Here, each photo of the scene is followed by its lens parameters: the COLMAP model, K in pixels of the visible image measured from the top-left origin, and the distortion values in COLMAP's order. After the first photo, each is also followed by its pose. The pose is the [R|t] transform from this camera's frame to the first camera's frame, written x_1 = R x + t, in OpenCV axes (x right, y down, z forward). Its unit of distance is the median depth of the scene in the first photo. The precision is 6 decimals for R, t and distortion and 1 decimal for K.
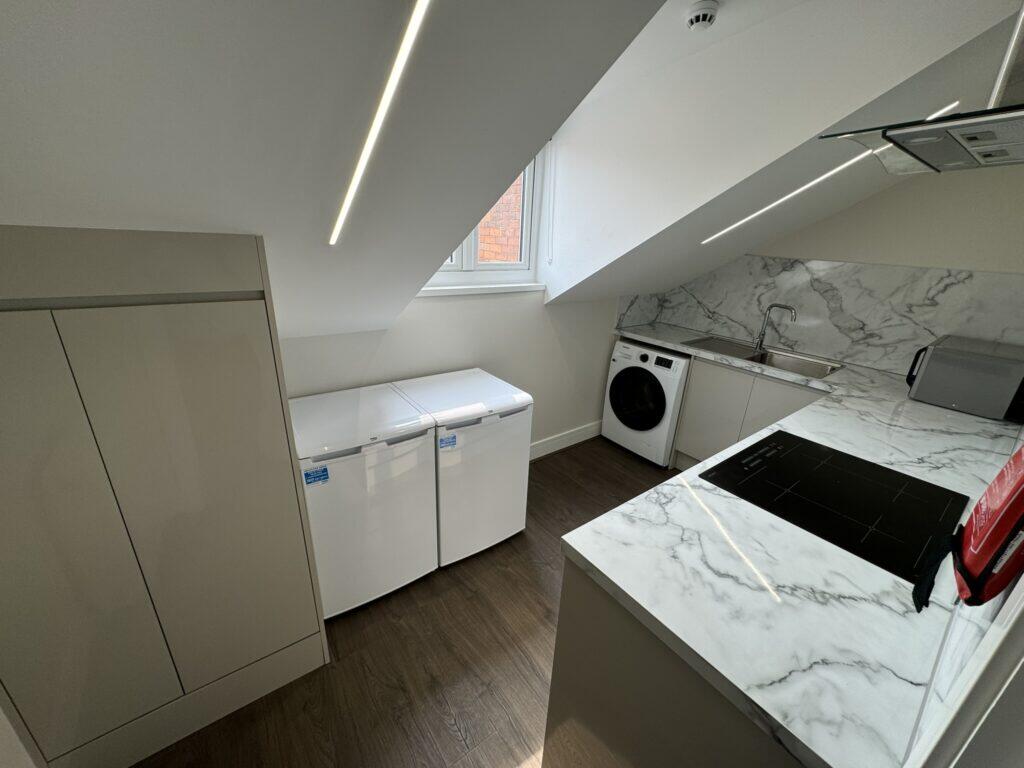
lens RADIAL K [[406.6, 0, 513.2], [0, 406.6, 386.0], [0, 0, 1]] dist [0.001696, 0.000302]
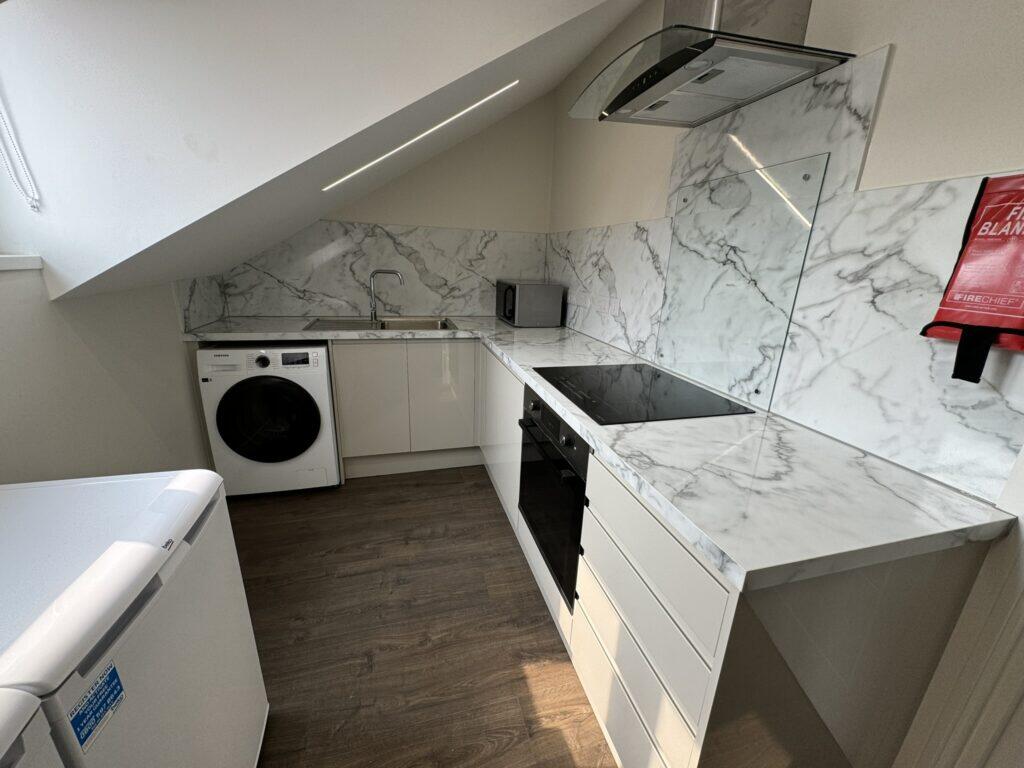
lens RADIAL K [[406.6, 0, 509.9], [0, 406.6, 385.2], [0, 0, 1]] dist [0.001696, 0.000302]
pose [[0.371648, -0.307099, 0.876109, -0.174247], [0.307083, 0.931247, 0.196161, -0.043681], [-0.876115, 0.196135, 0.440401, 0.374901]]
